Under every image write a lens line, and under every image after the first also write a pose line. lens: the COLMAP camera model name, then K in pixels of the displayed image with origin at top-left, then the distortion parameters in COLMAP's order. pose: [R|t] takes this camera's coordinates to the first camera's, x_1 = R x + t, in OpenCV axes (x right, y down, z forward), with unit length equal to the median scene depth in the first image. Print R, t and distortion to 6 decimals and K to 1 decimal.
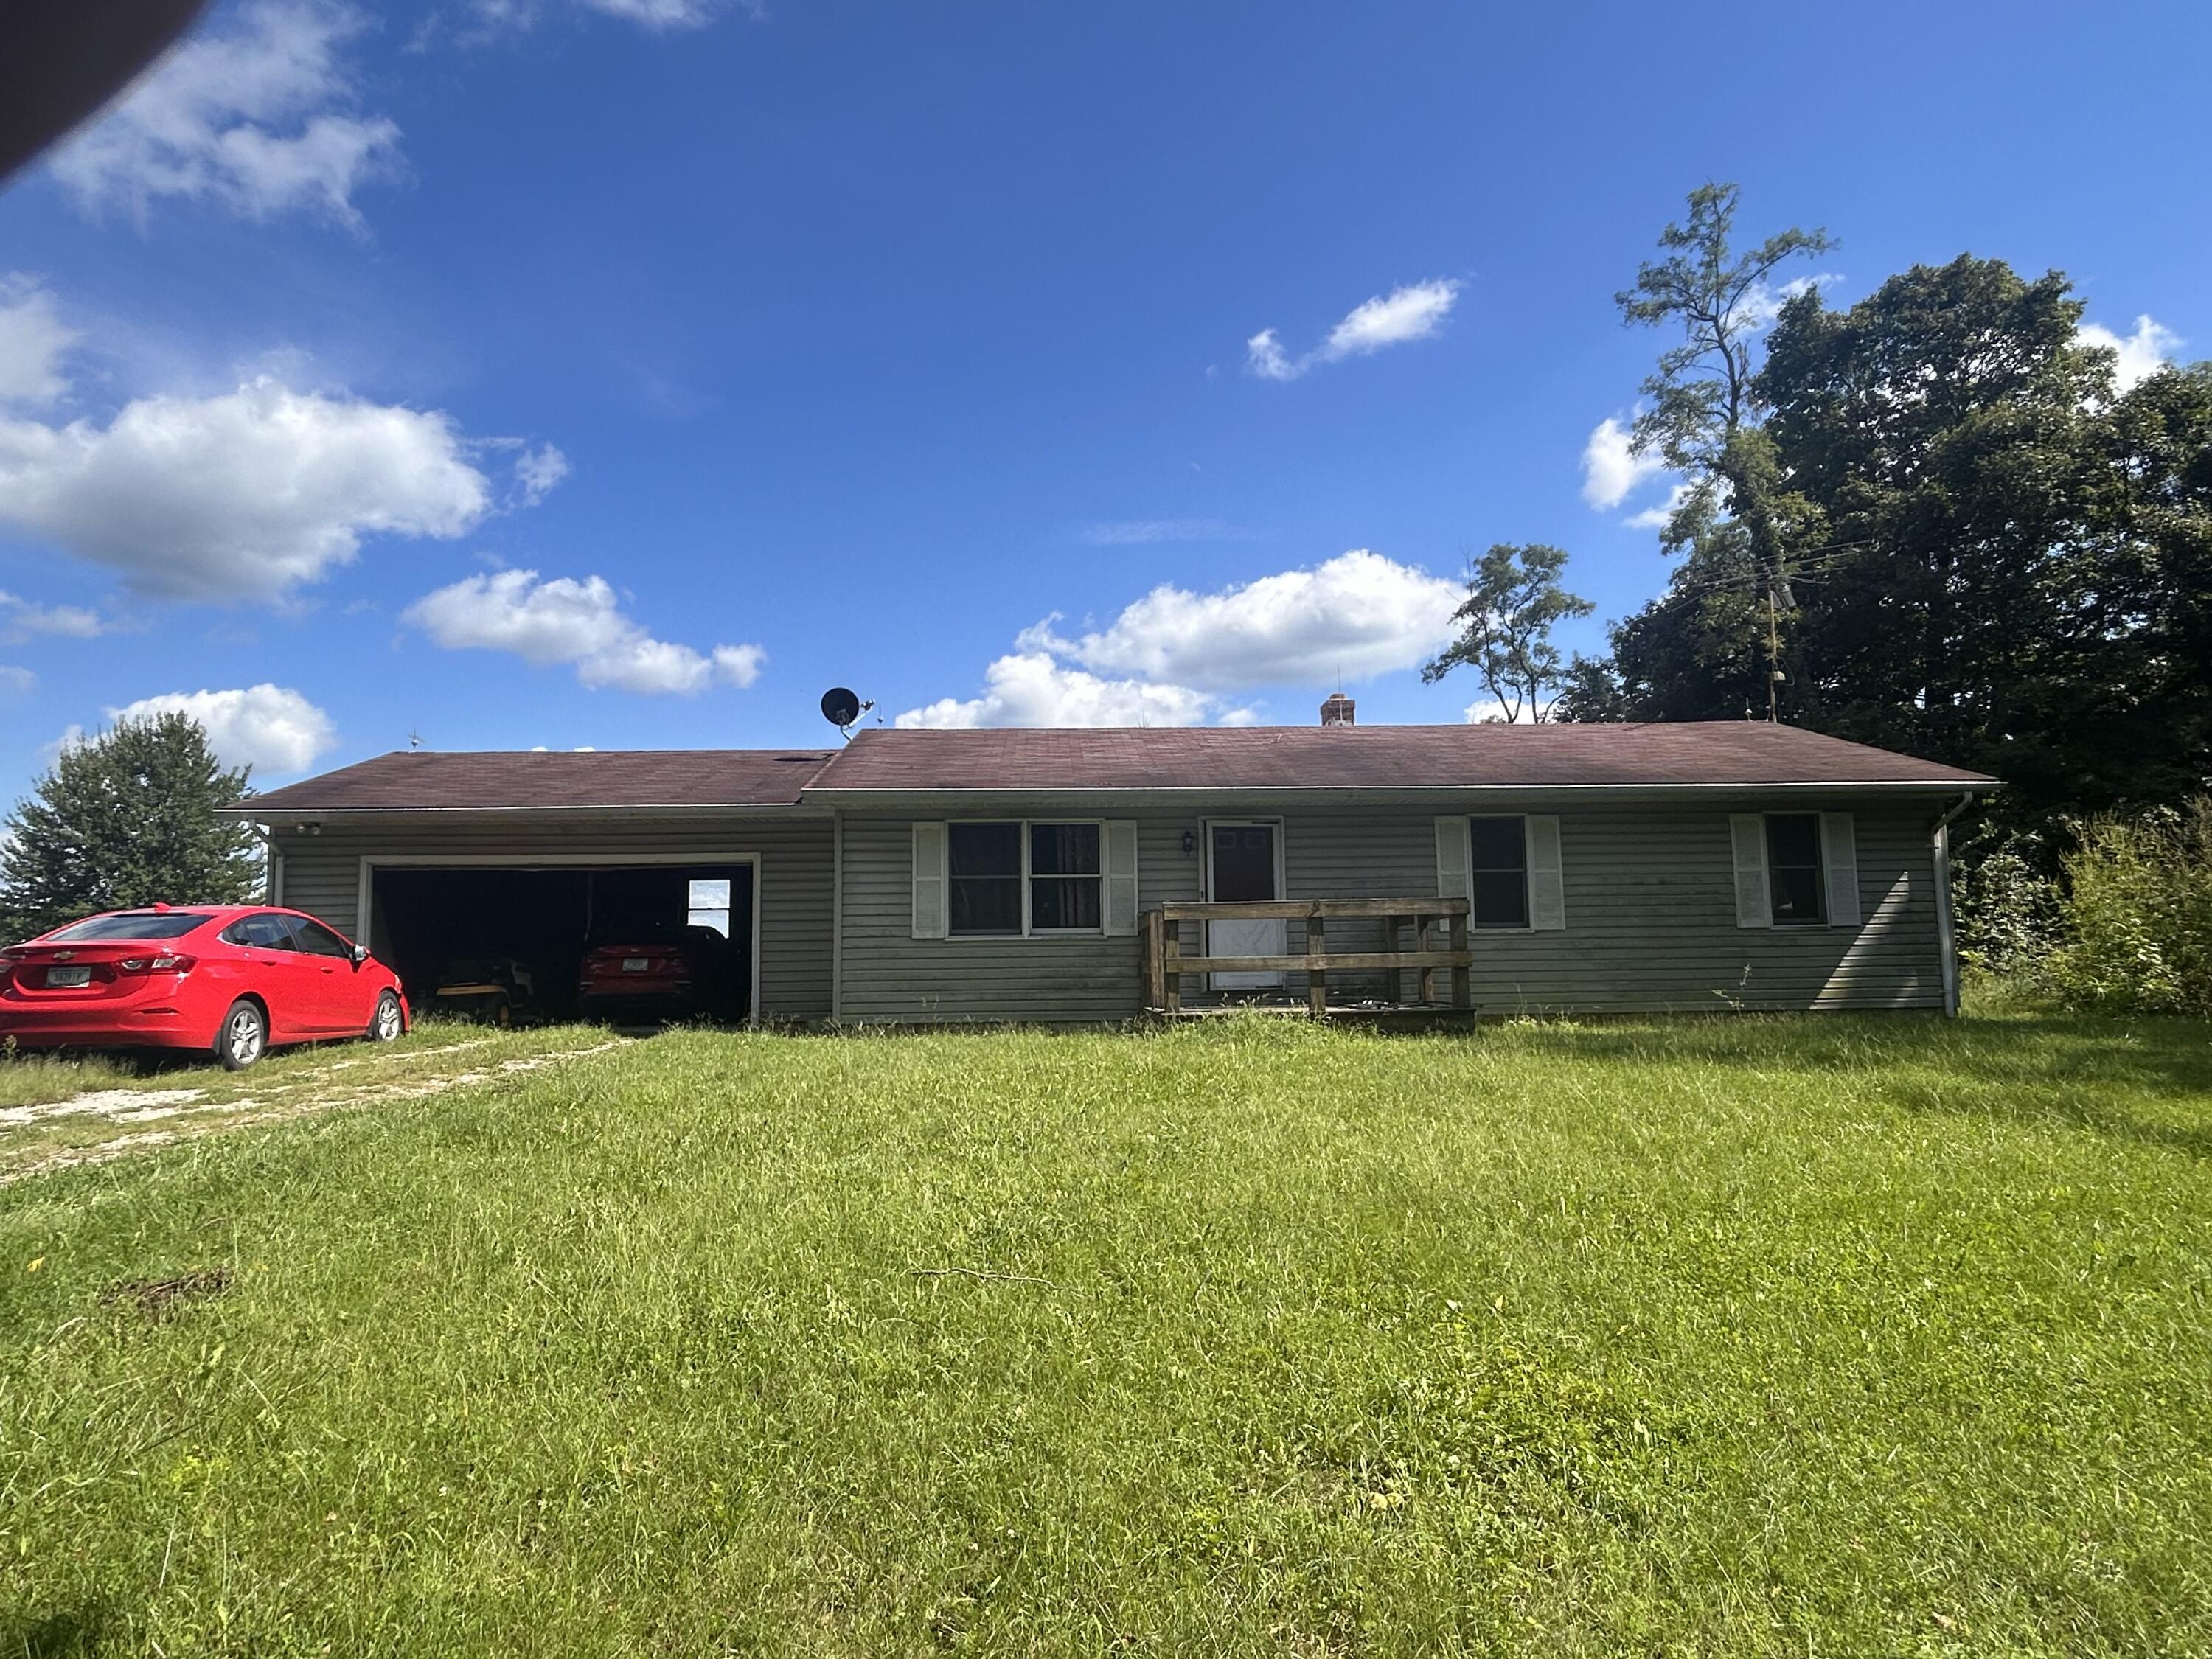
lens RADIAL K [[1317.4, 0, 1106.0], [0, 1317.4, 829.5], [0, 0, 1]] dist [0.050027, -0.000233]
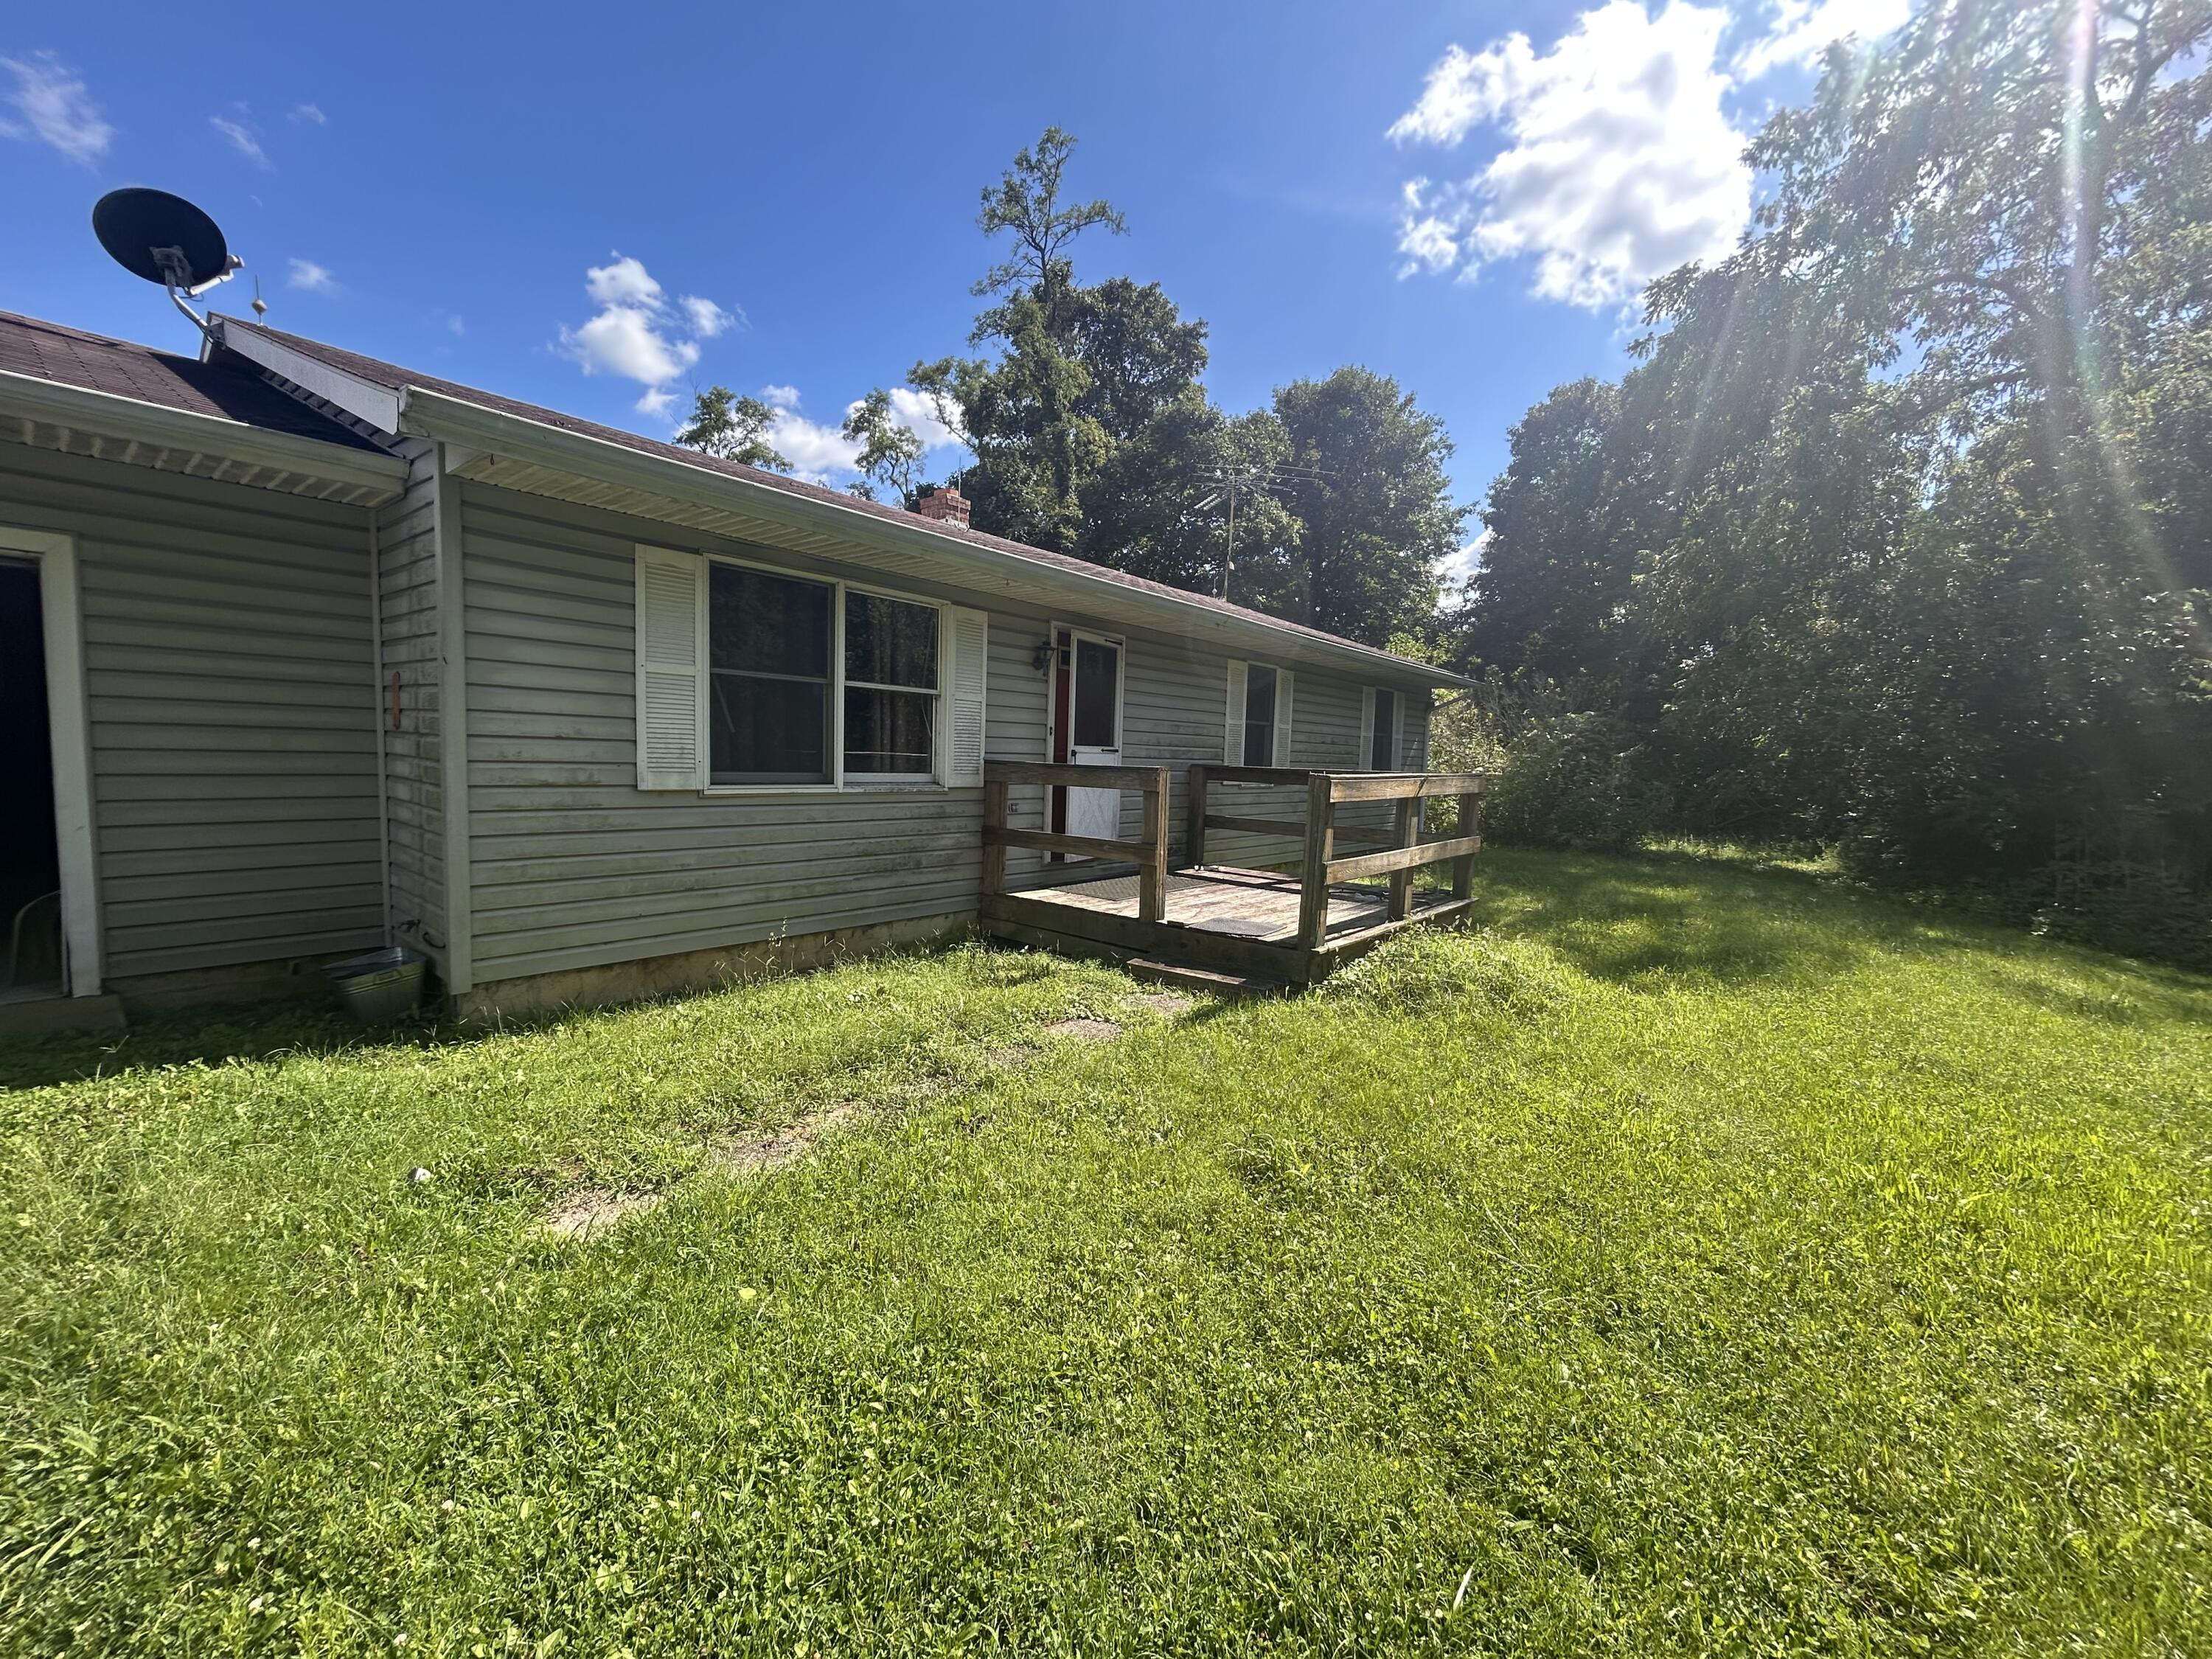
lens RADIAL K [[894.2, 0, 1106.0], [0, 894.2, 829.5], [0, 0, 1]] dist [-0.000541, 0.000825]
pose [[0.668588, -0.027067, 0.743141, -0.274607], [-0.125144, 0.980990, 0.148319, 0.026320], [-0.733028, -0.192164, 0.652490, 0.650837]]
